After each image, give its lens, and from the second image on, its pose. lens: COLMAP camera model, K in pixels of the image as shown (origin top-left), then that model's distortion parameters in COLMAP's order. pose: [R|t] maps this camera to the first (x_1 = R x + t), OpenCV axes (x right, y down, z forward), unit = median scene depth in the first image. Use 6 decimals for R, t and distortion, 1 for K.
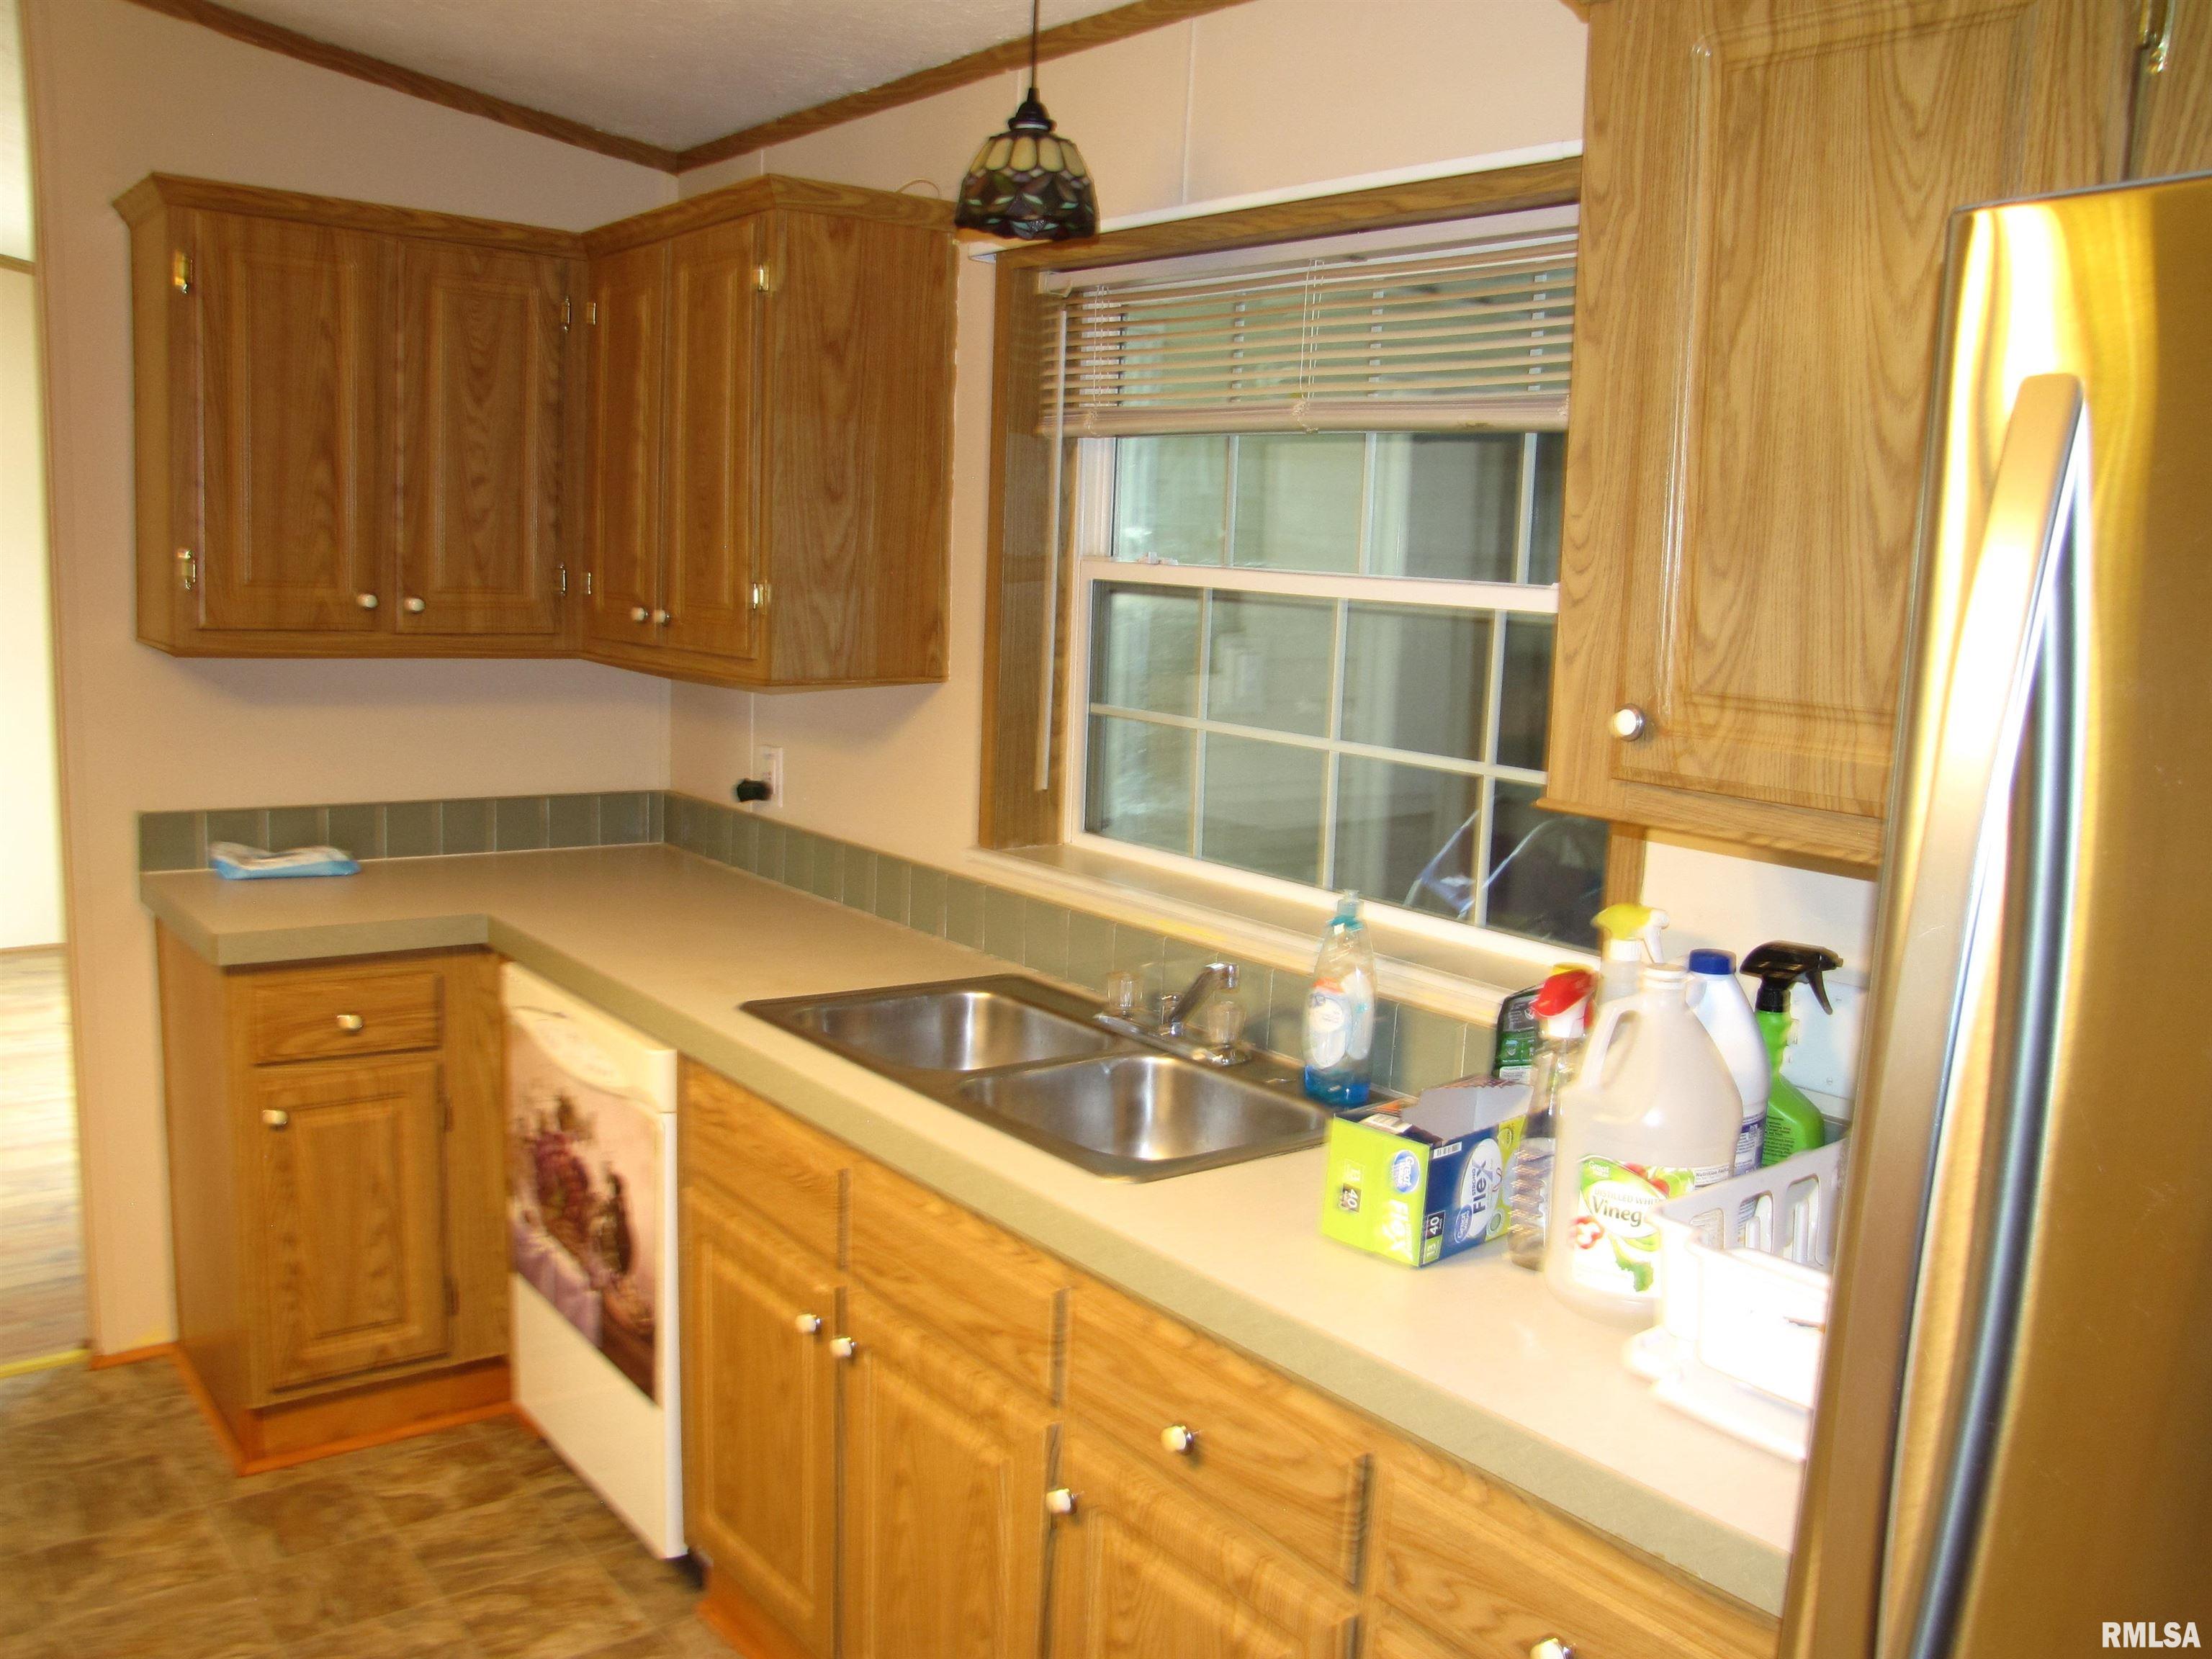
lens RADIAL K [[1866.0, 0, 1130.5], [0, 1866.0, 846.6], [0, 0, 1]] dist [-0.197954, 0.183512]
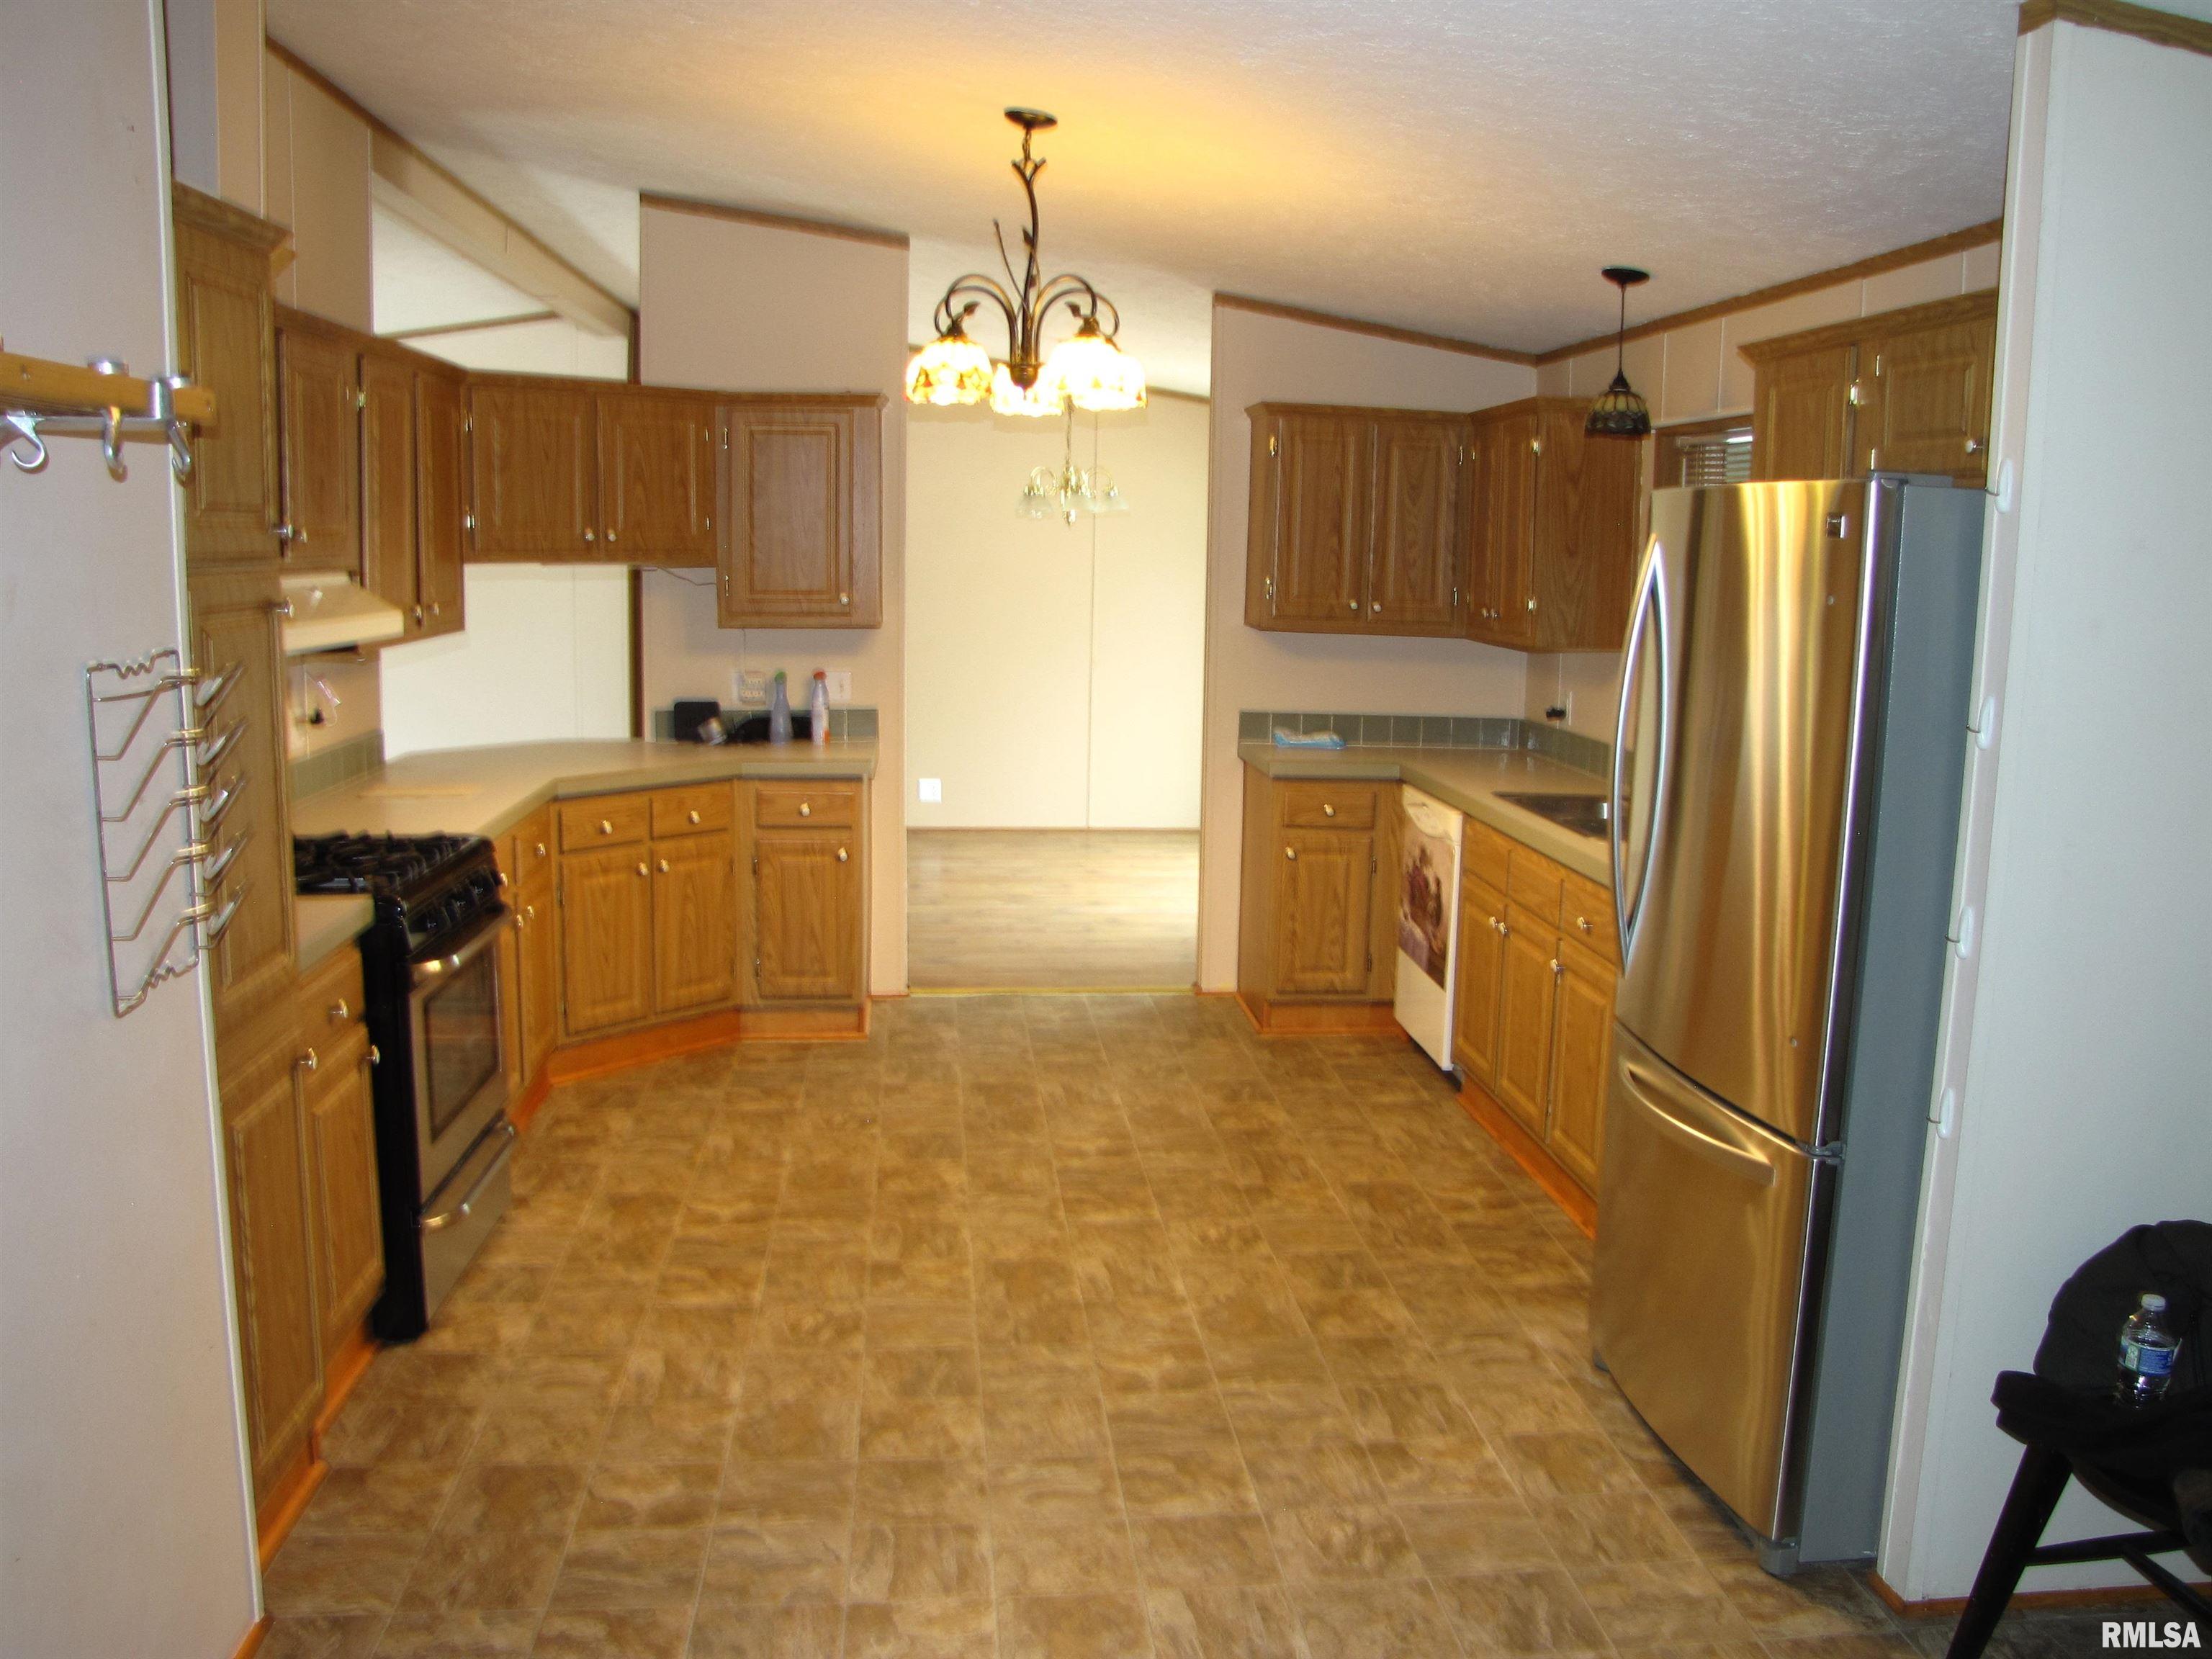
lens RADIAL K [[1866.0, 0, 1130.5], [0, 1866.0, 846.6], [0, 0, 1]] dist [-0.197954, 0.183512]
pose [[0.839347, 0.059552, -0.540324, 0.499421], [-0.068400, 0.997651, 0.003702, 0.141111], [0.539275, 0.033850, 0.841449, -0.855888]]
